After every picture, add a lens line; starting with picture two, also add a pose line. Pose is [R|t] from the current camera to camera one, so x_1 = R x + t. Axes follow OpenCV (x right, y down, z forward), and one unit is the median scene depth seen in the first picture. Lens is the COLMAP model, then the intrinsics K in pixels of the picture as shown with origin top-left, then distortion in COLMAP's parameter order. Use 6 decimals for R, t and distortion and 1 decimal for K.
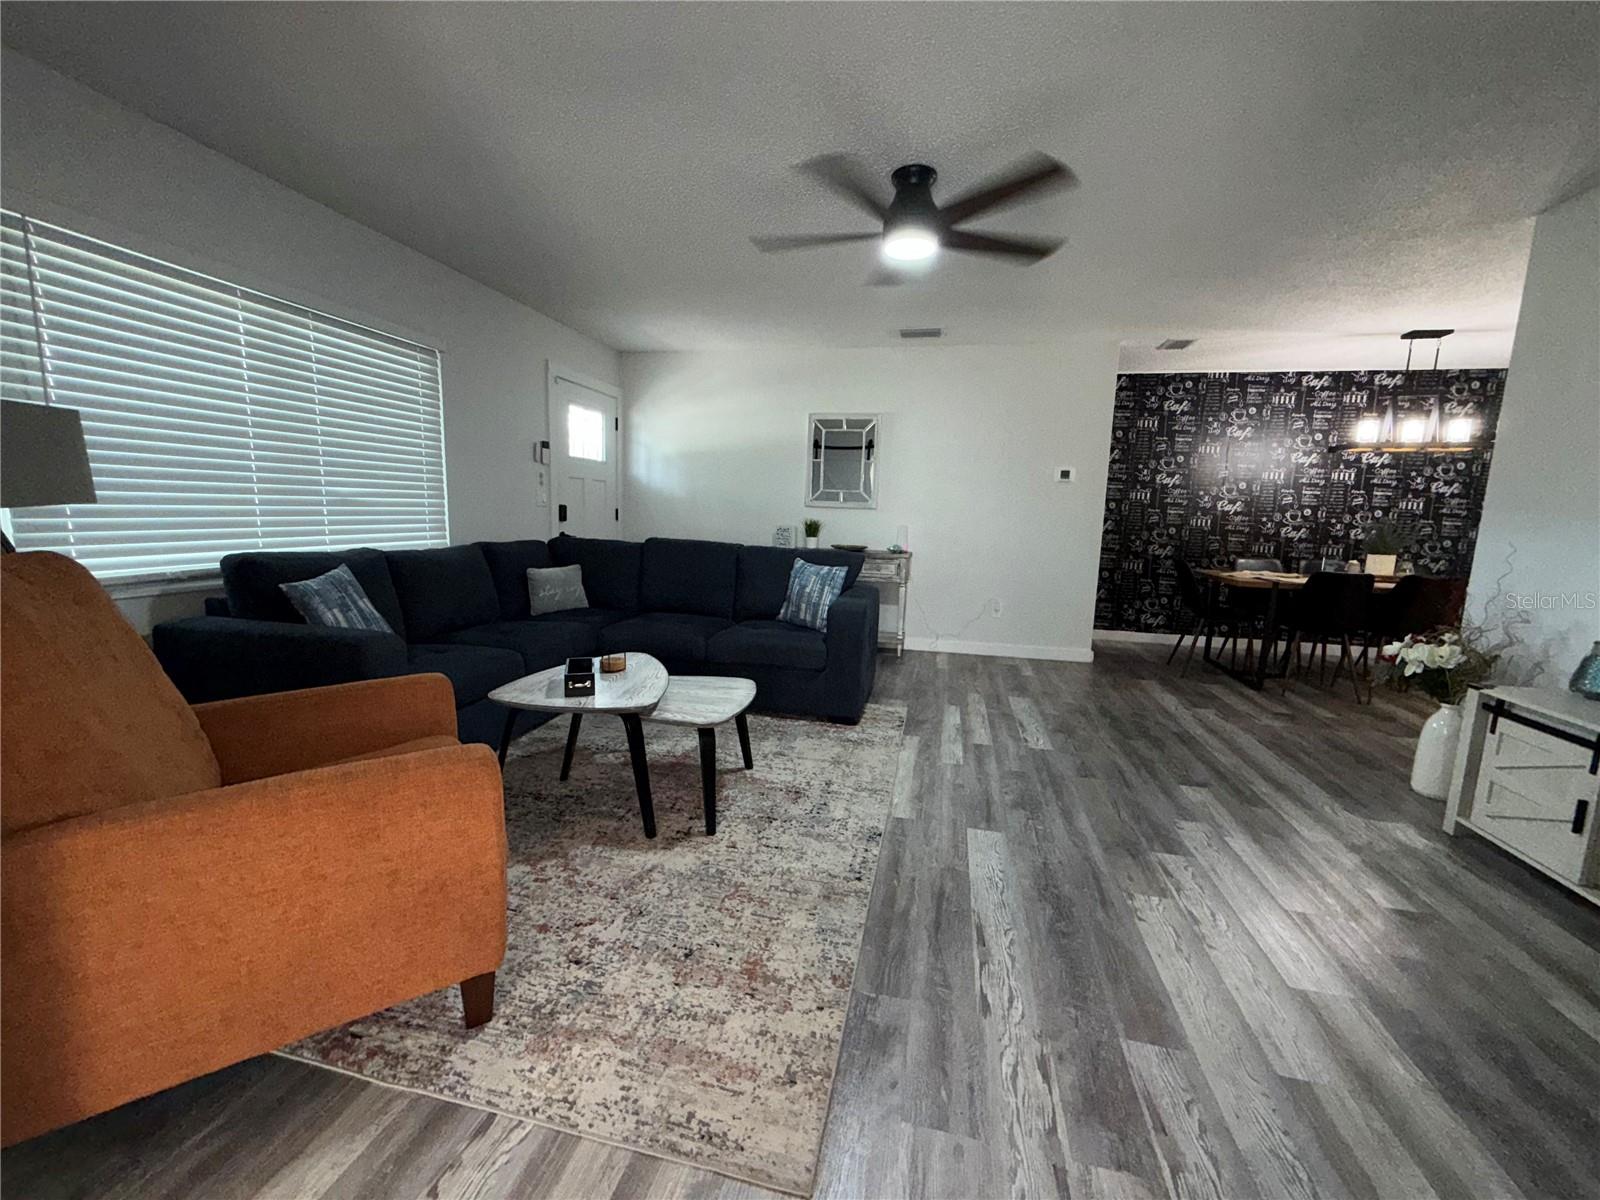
lens RADIAL K [[643.1, 0, 800.0], [0, 643.1, 600.0], [0, 0, 1]] dist [-0.016756, -0.000368]
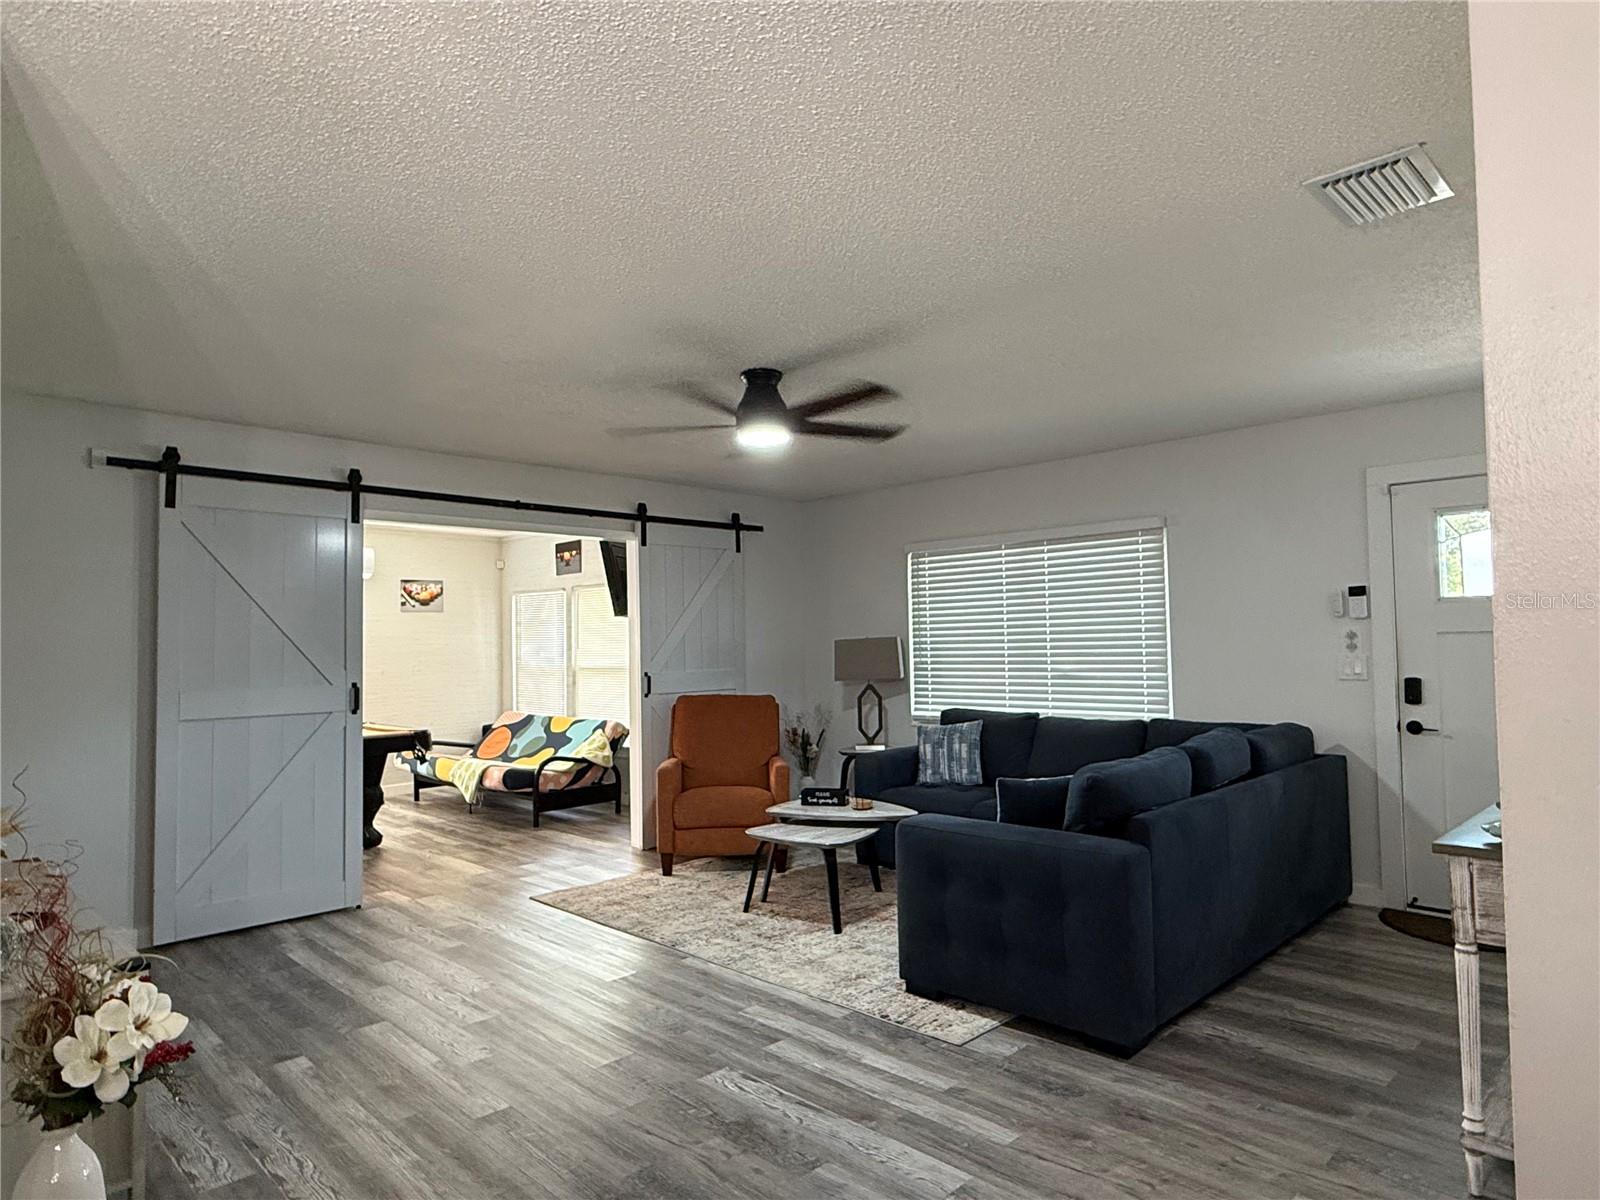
lens RADIAL K [[961.8, 0, 800.0], [0, 961.8, 600.0], [0, 0, 1]] dist [-0.003785, -0.001223]
pose [[-0.536083, -0.057807, -0.842184, 1.231961], [-0.113000, 0.993588, 0.003729, -0.262323], [0.836568, 0.097166, -0.539178, 1.639869]]
